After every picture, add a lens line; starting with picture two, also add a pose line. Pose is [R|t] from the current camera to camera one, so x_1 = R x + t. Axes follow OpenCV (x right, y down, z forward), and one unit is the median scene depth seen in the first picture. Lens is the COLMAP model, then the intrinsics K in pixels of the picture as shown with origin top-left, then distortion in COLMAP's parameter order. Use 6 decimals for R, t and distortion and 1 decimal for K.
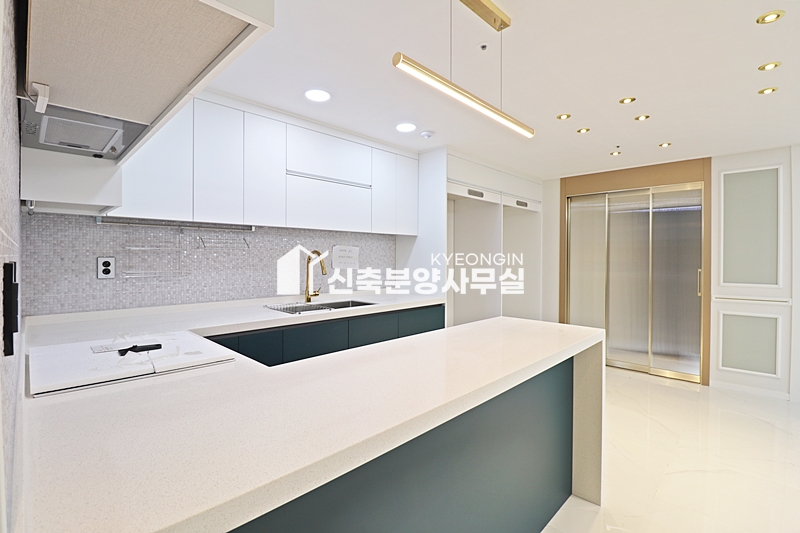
lens RADIAL K [[370.0, 0, 399.3], [0, 370.0, 263.0], [0, 0, 1]] dist [-0.002868, -0.011417]
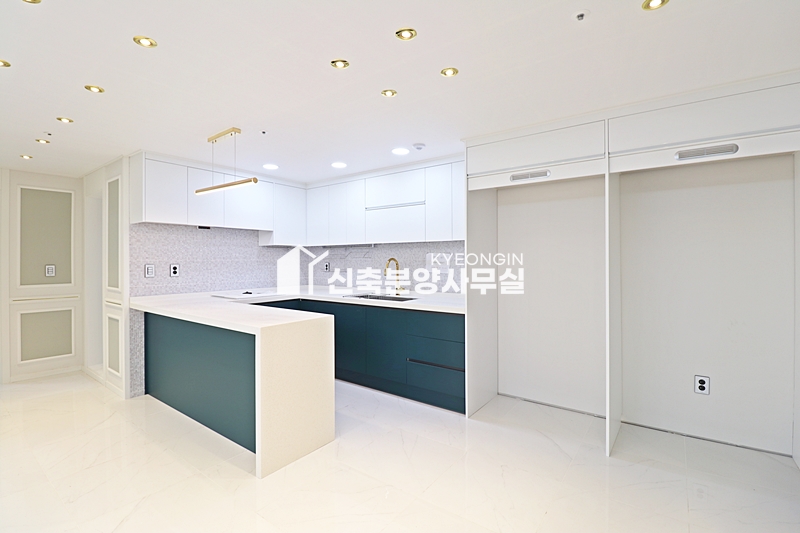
lens RADIAL K [[370.0, 0, 400.6], [0, 370.0, 259.8], [0, 0, 1]] dist [-0.002868, -0.011417]
pose [[0.138991, -0.005482, -0.990278, 1.057363], [-0.012075, 0.999901, -0.007230, -0.015544], [0.990220, 0.012962, 0.138911, 0.761634]]
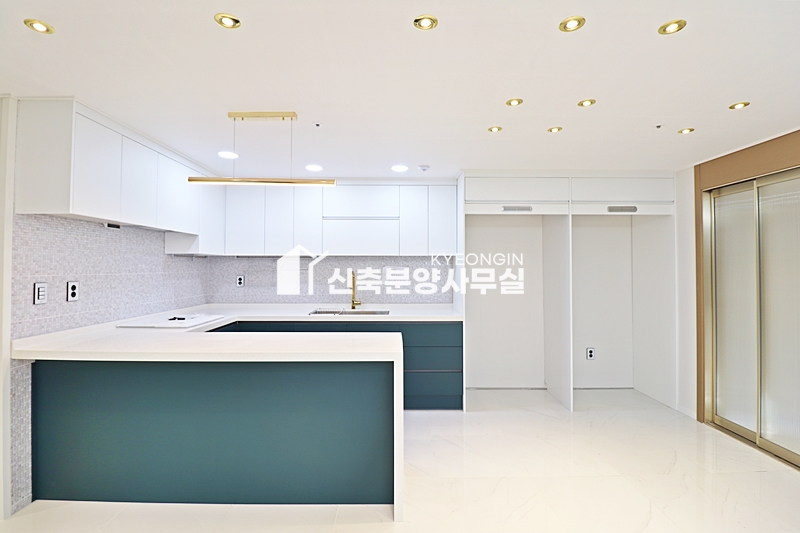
lens RADIAL K [[370.0, 0, 398.5], [0, 370.0, 260.2], [0, 0, 1]] dist [-0.002868, -0.011417]
pose [[0.709127, -0.018589, -0.704835, 0.772652], [-0.009512, 0.999309, -0.035925, -0.023584], [0.705016, 0.032179, 0.708461, 0.143062]]
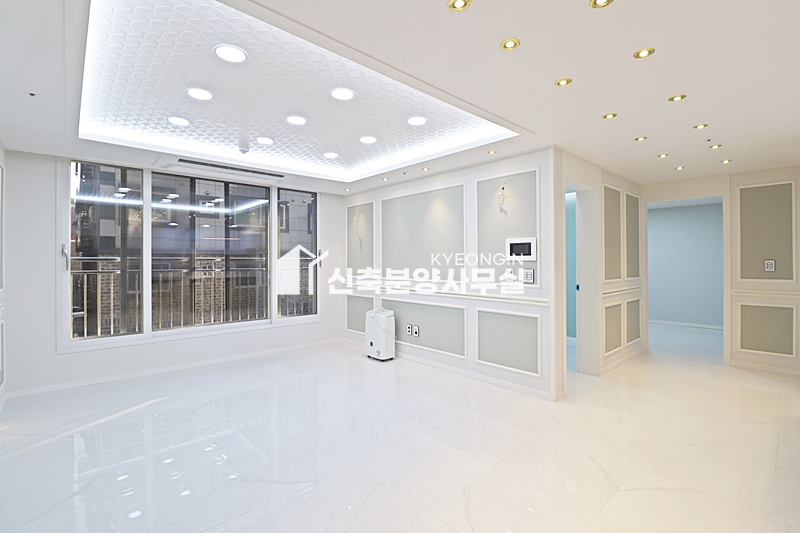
lens RADIAL K [[370.0, 0, 394.9], [0, 370.0, 260.1], [0, 0, 1]] dist [-0.002868, -0.011417]
pose [[-0.997841, -0.000979, 0.065670, 0.840015], [-0.000080, 0.999906, 0.013682, -0.008167], [-0.065678, 0.013647, -0.997748, 1.075119]]
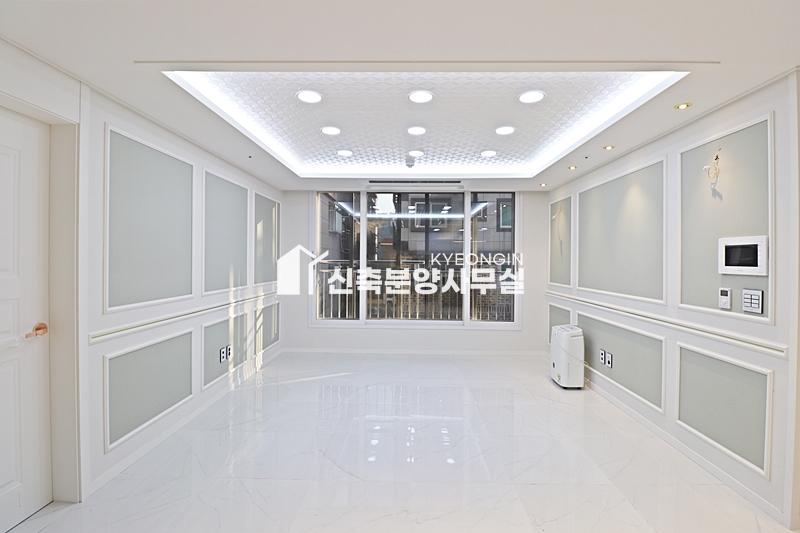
lens RADIAL K [[370.0, 0, 397.0], [0, 370.0, 260.3], [0, 0, 1]] dist [-0.002868, -0.011417]
pose [[-0.677405, -0.011751, 0.735516, 0.473454], [0.000157, 0.999870, 0.016120, -0.027826], [-0.735610, 0.011035, -0.677315, 0.845198]]
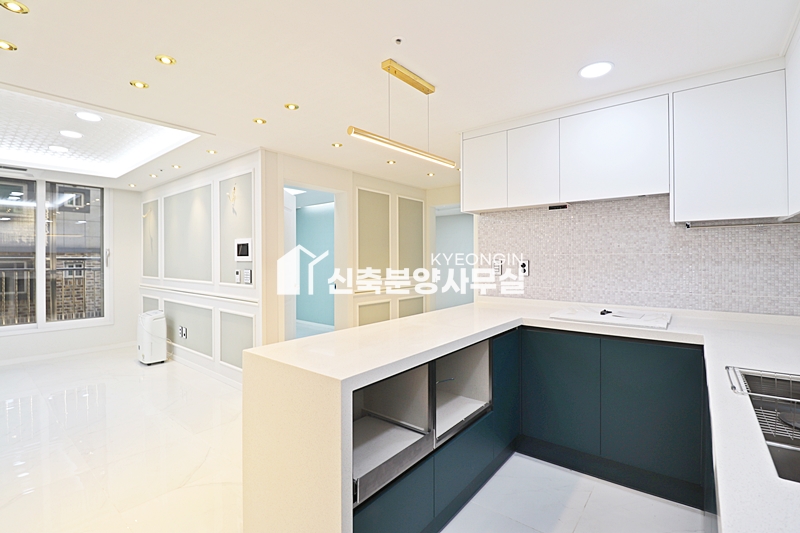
lens RADIAL K [[370.0, 0, 395.9], [0, 370.0, 259.9], [0, 0, 1]] dist [-0.002868, -0.011417]
pose [[-0.996018, -0.002586, -0.089116, 0.177760], [-0.004113, 0.999848, 0.016958, -0.016031], [0.089059, 0.017257, -0.995877, 1.097421]]
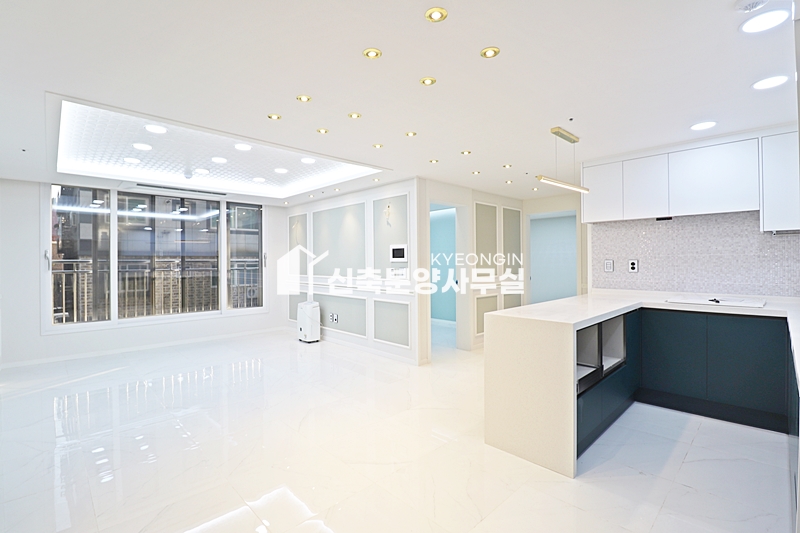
lens RADIAL K [[370.0, 0, 395.7], [0, 370.0, 260.6], [0, 0, 1]] dist [-0.002868, -0.011417]
pose [[-0.999363, 0.001354, 0.035648, 0.495935], [0.001865, 0.999896, 0.014311, -0.016885], [-0.035625, 0.014368, -0.999262, 1.414181]]
